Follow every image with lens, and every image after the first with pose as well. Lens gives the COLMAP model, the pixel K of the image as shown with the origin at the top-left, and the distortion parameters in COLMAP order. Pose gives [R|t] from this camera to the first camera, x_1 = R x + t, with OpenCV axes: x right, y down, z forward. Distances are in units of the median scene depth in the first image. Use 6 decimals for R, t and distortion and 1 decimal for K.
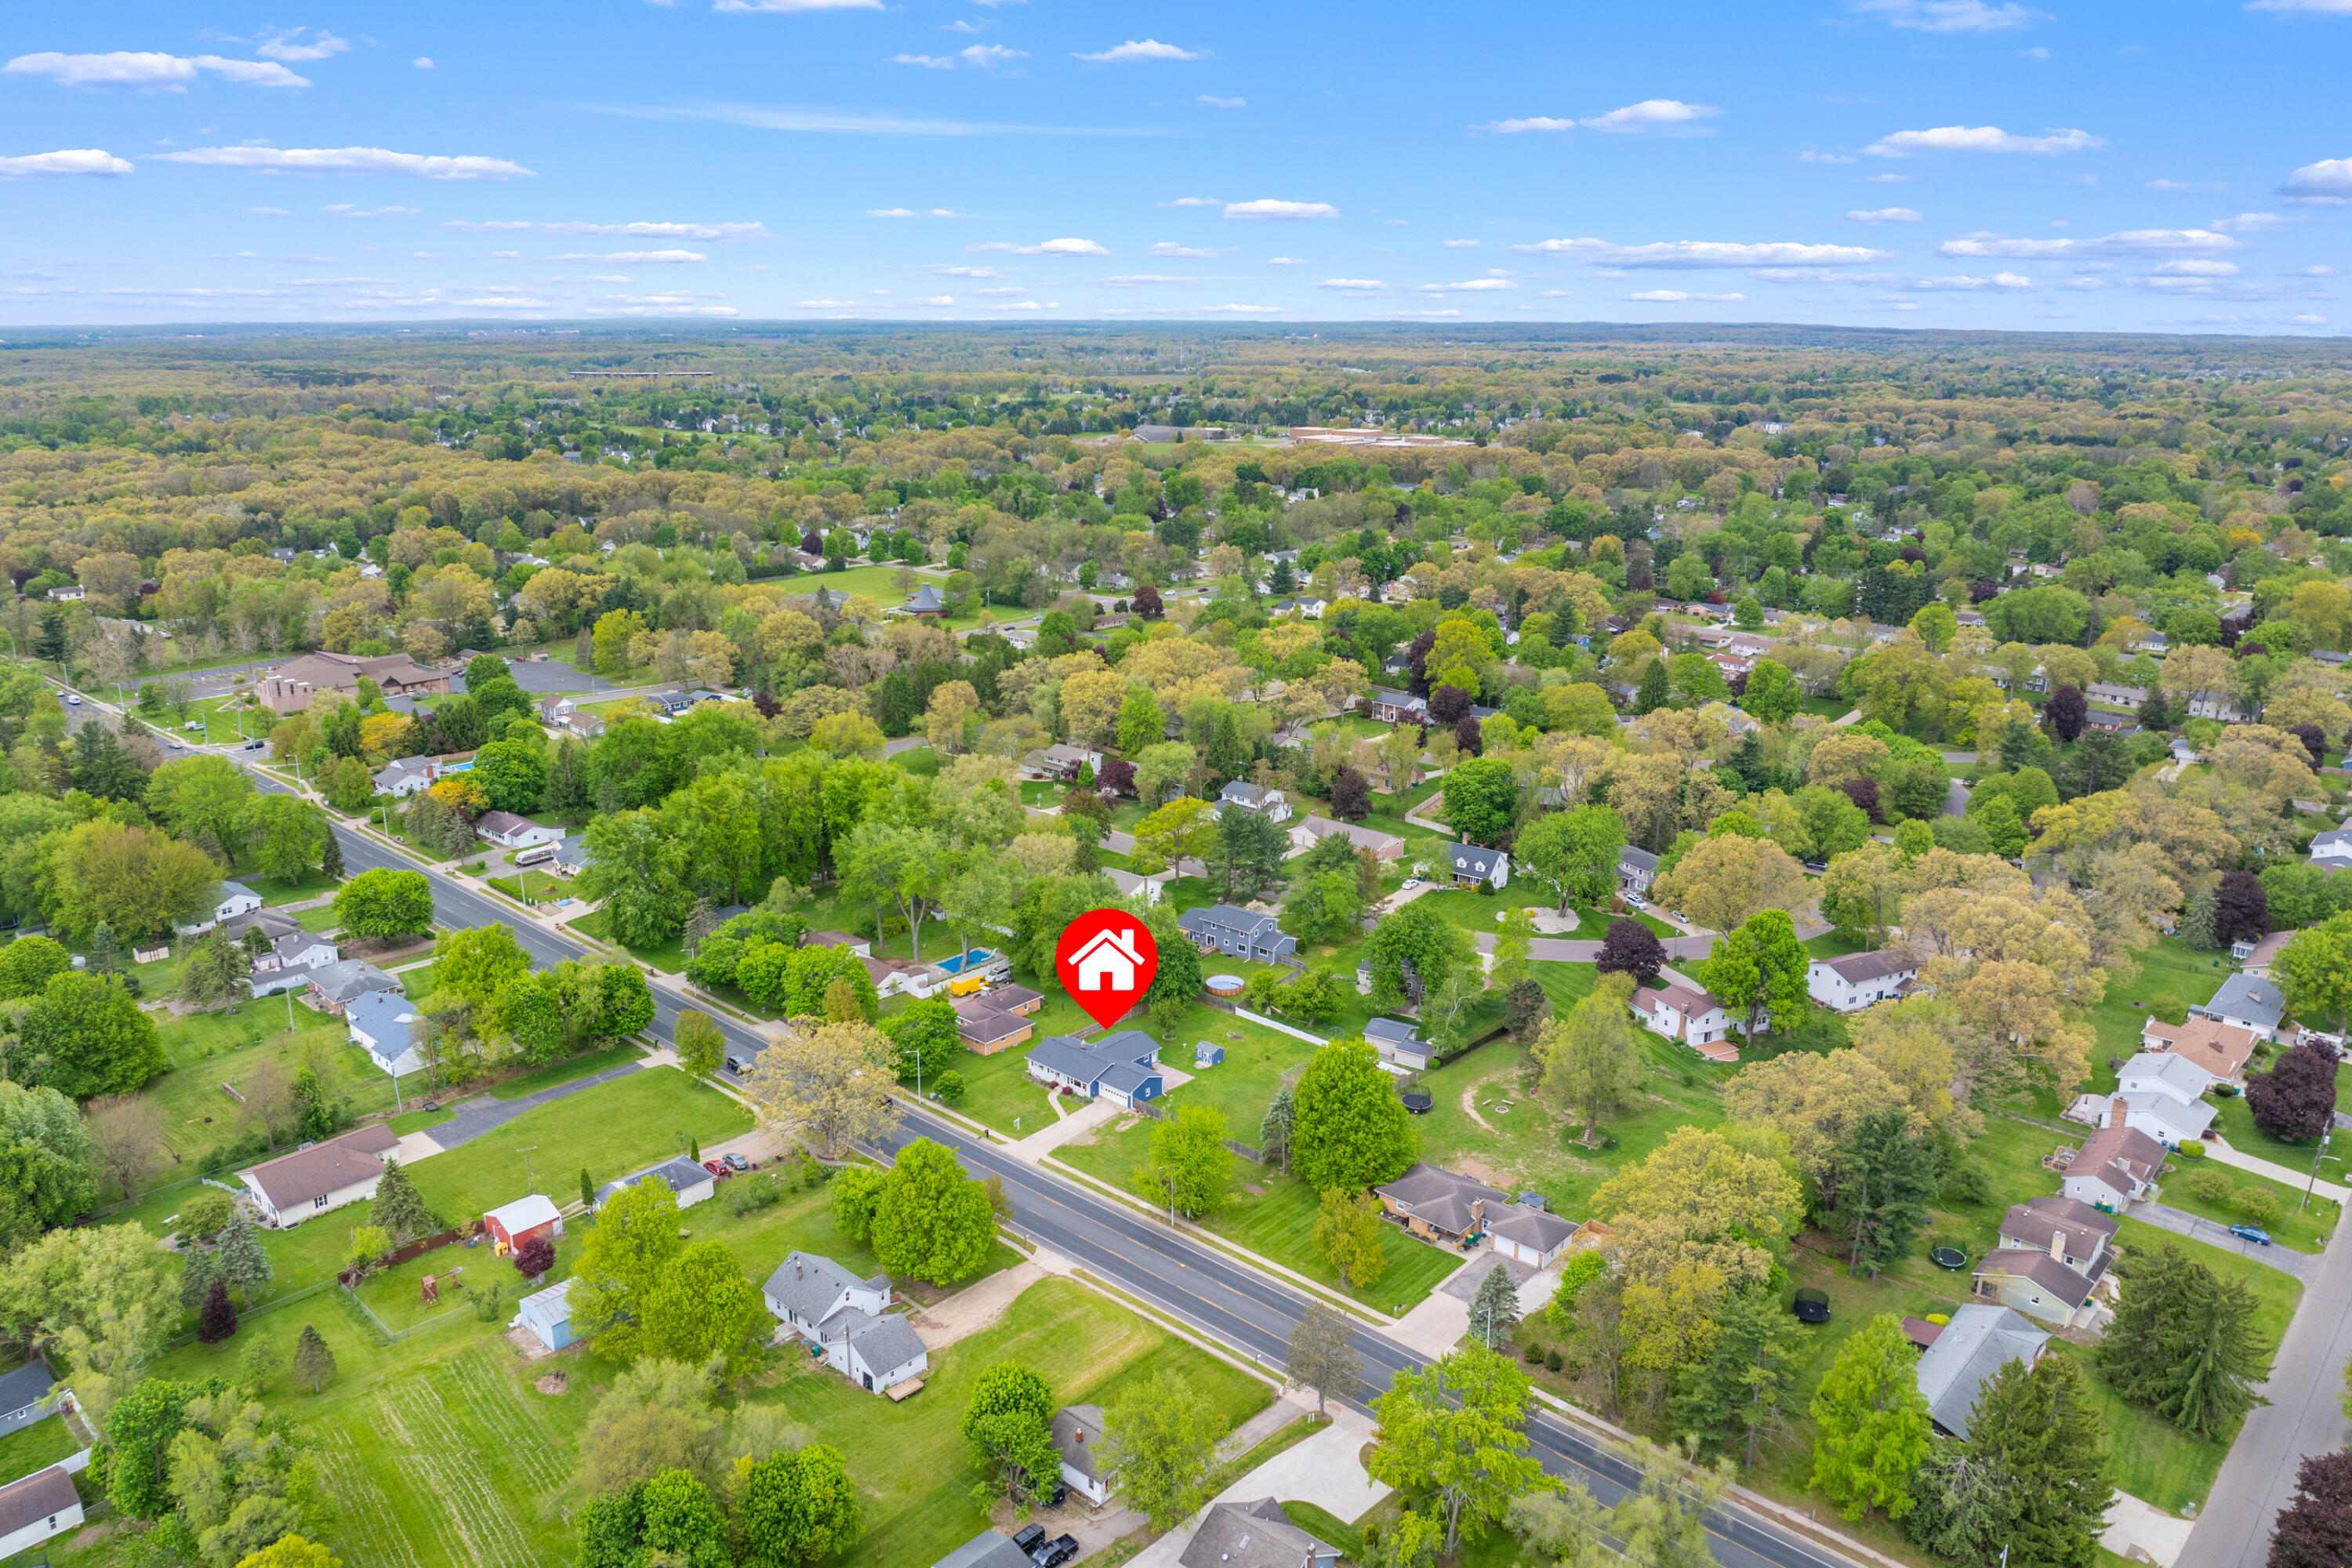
lens RADIAL K [[1668.0, 0, 1185.1], [0, 1668.0, 674.4], [0, 0, 1]] dist [-0.035339, -0.005556]
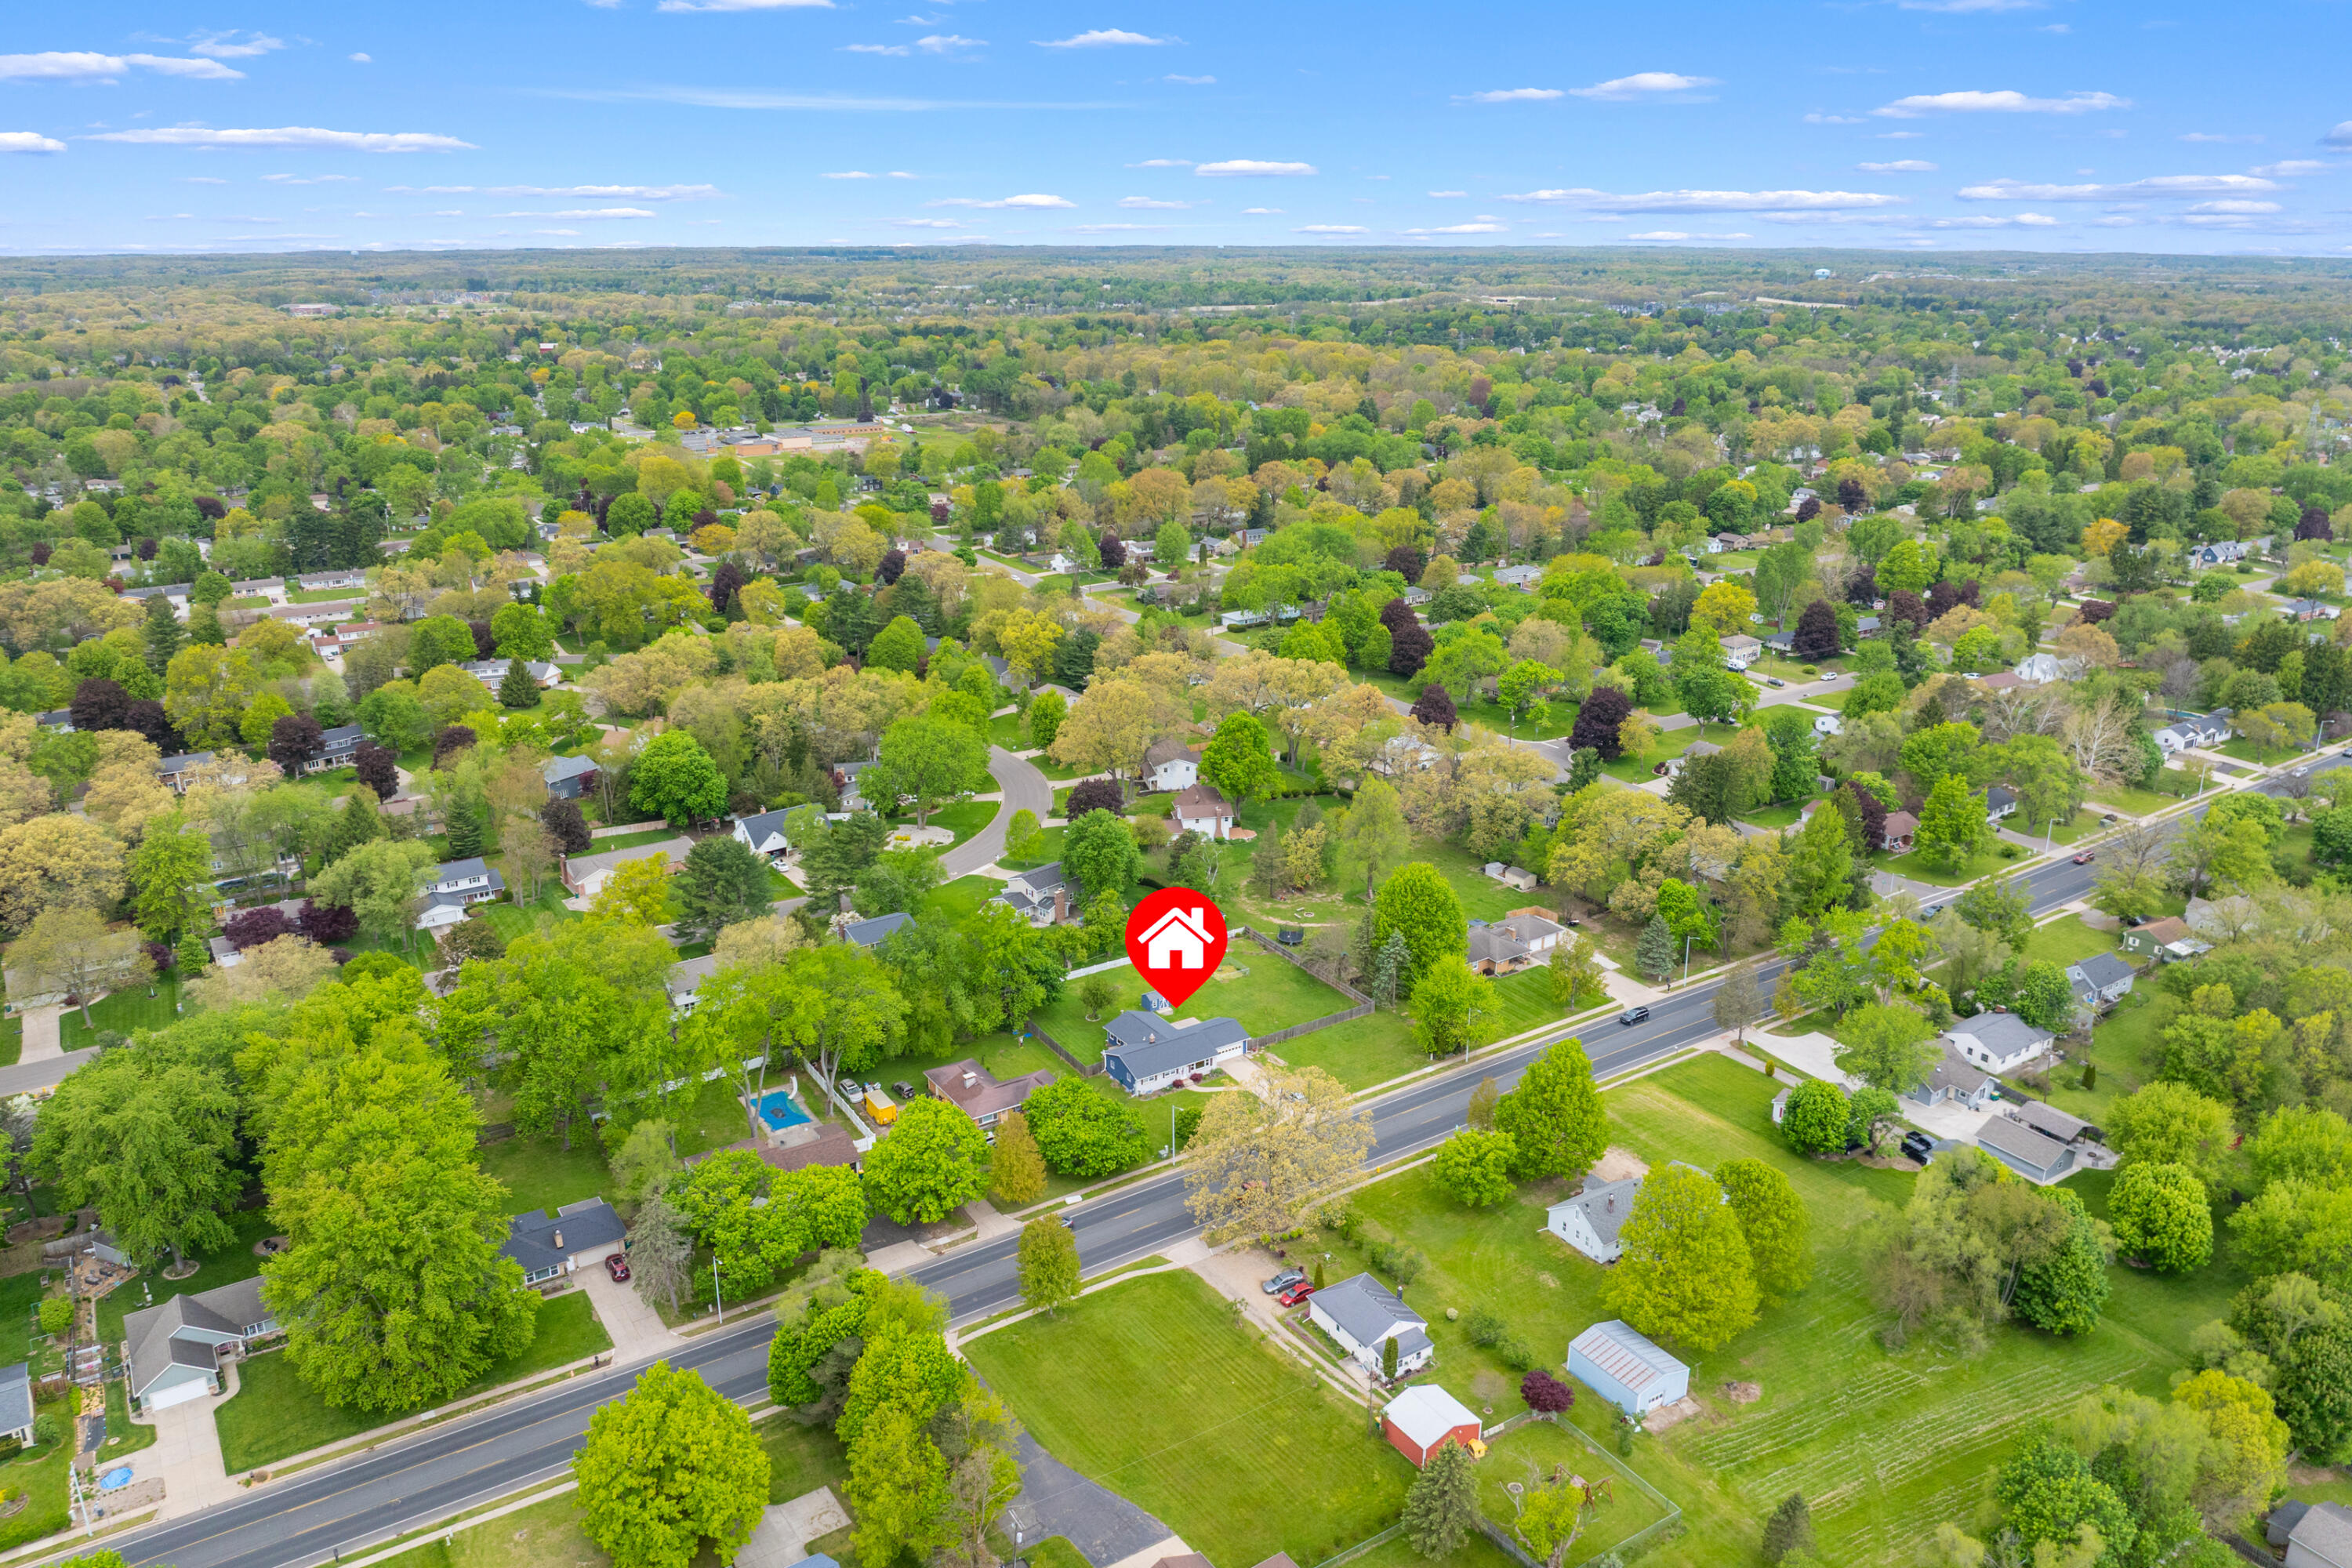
lens RADIAL K [[1652.8, 0, 1184.7], [0, 1652.8, 781.0], [0, 0, 1]] dist [-0.024595, -0.006493]
pose [[0.249710, -0.305057, 0.919013, -0.774999], [0.201311, 0.944698, 0.258883, -0.134531], [-0.947164, 0.120362, 0.297311, 0.620003]]
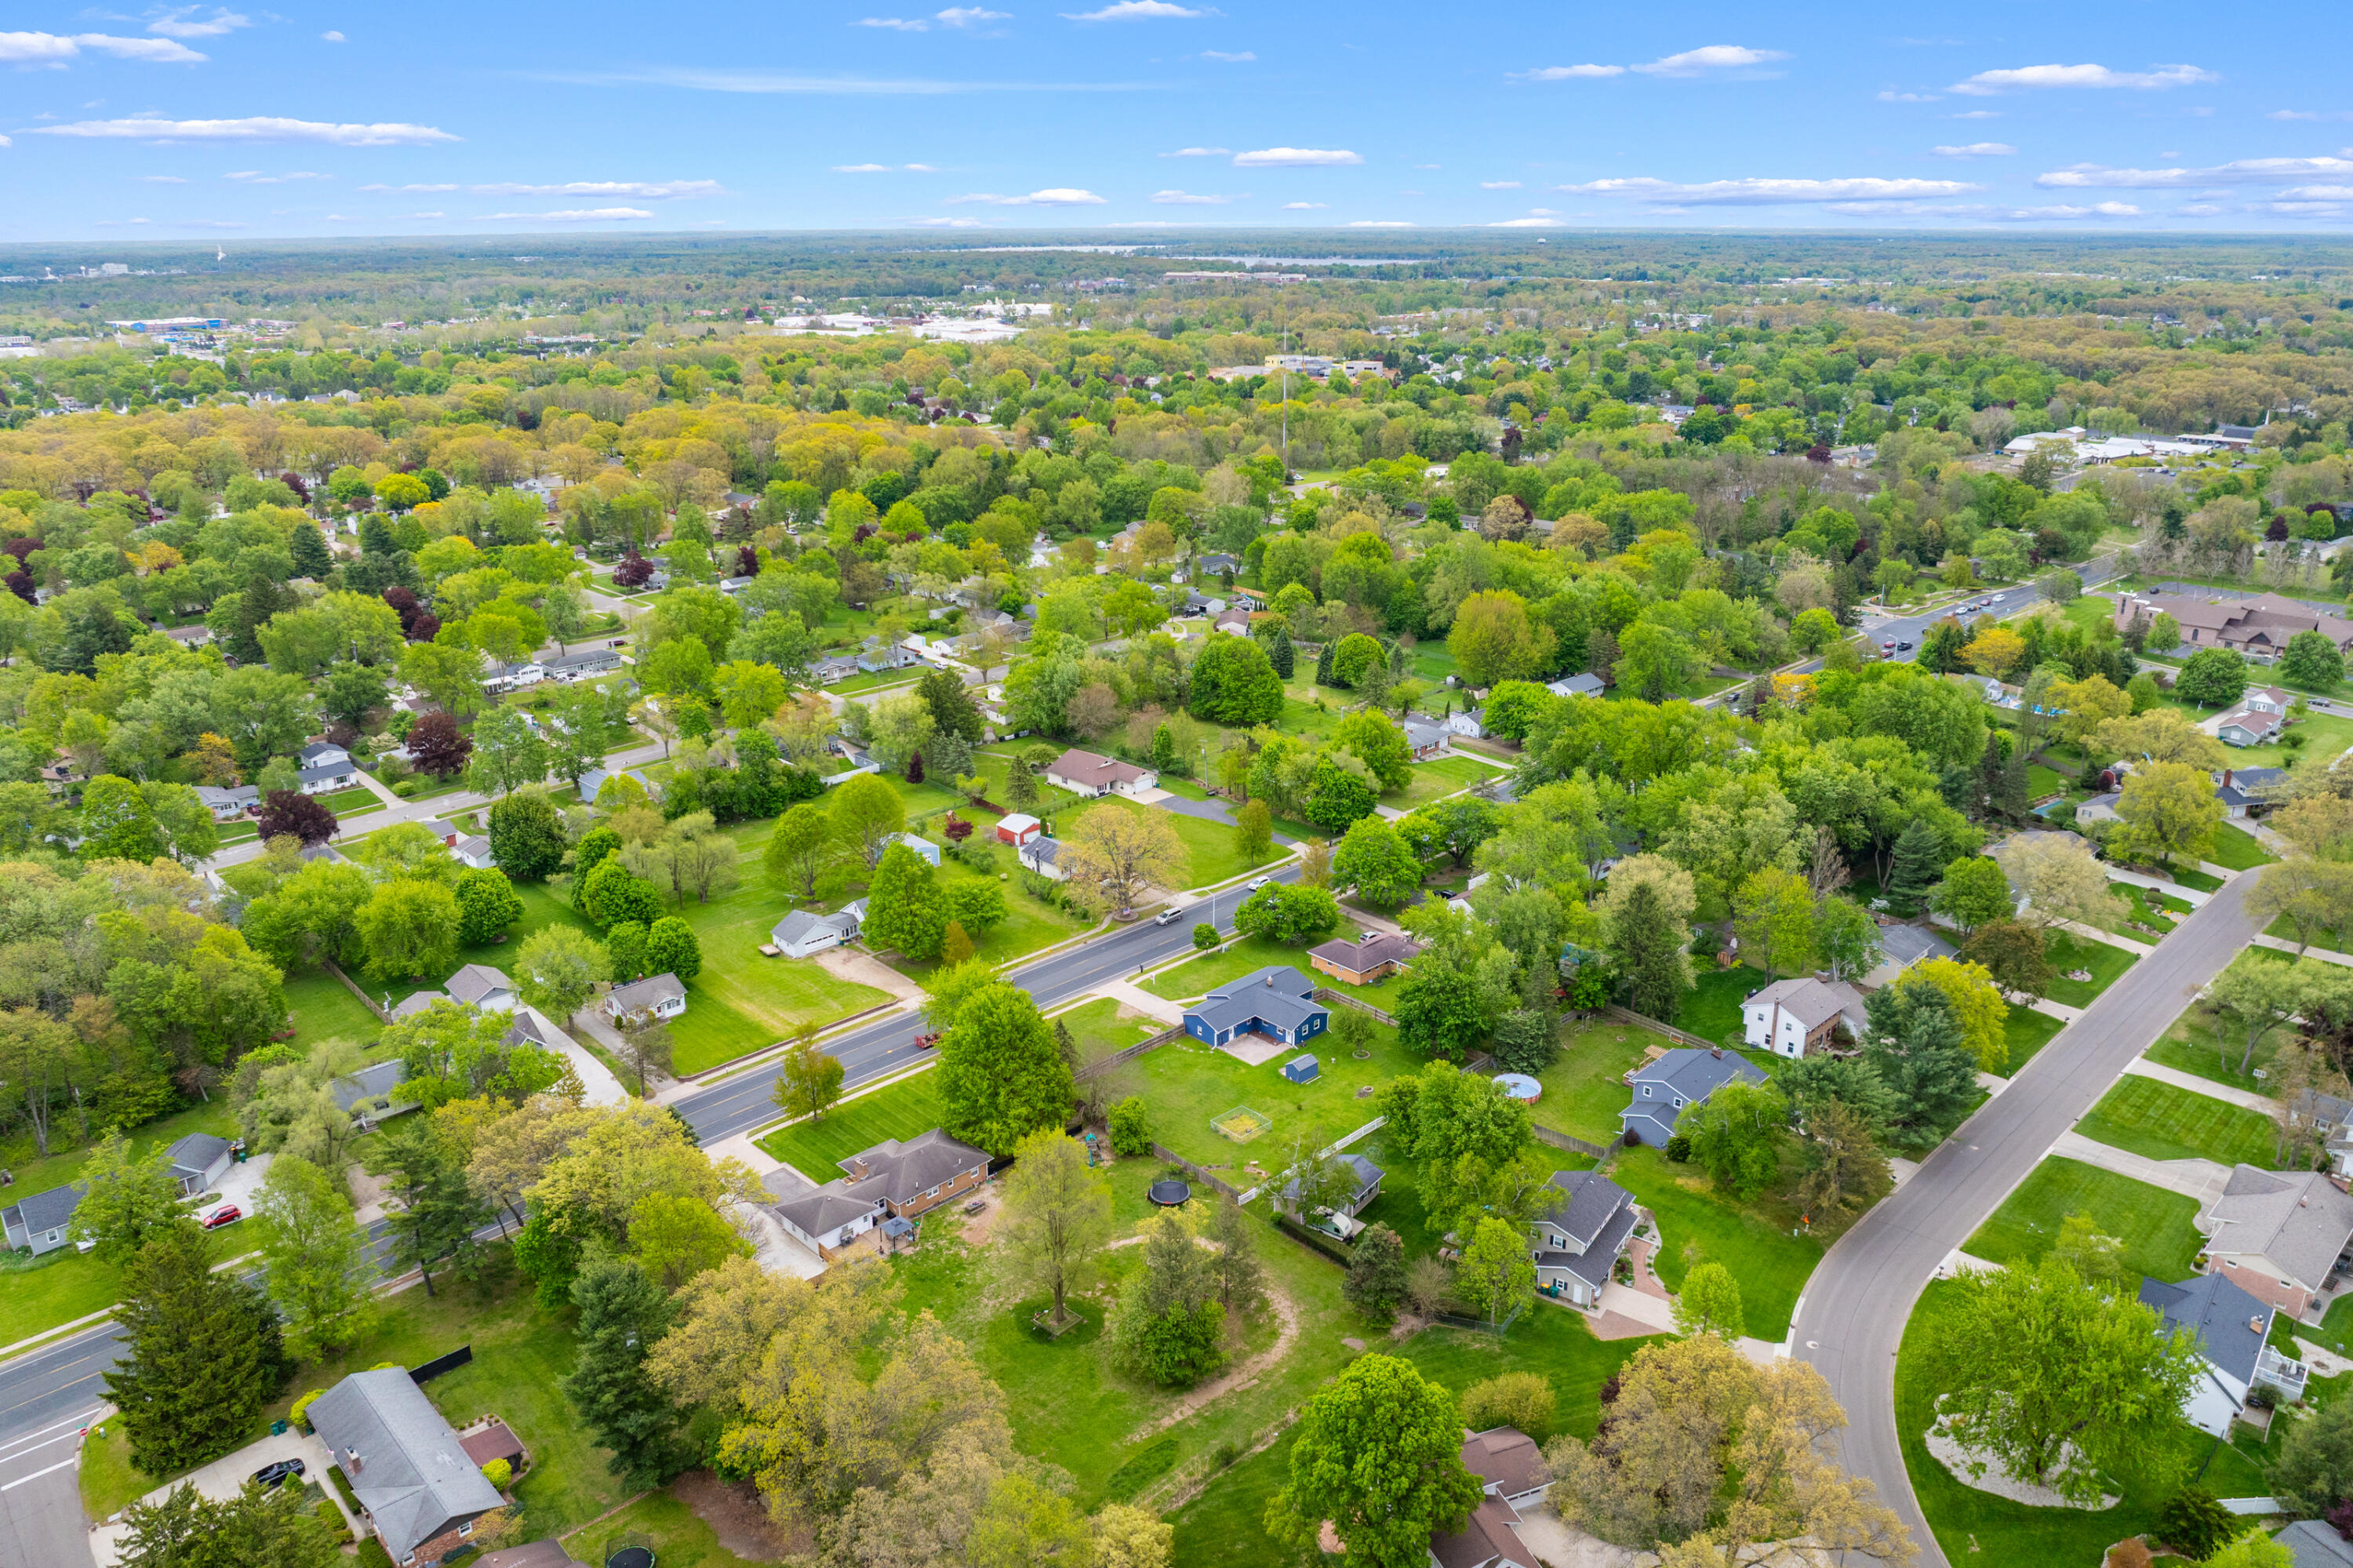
lens RADIAL K [[1653.6, 0, 1185.2], [0, 1653.6, 781.0], [0, 0, 1]] dist [-0.024595, -0.006493]
pose [[-0.070115, 0.317424, -0.945688, 0.716778], [-0.204404, 0.923334, 0.325076, -0.161487], [0.976372, 0.216095, 0.000143, 0.833465]]
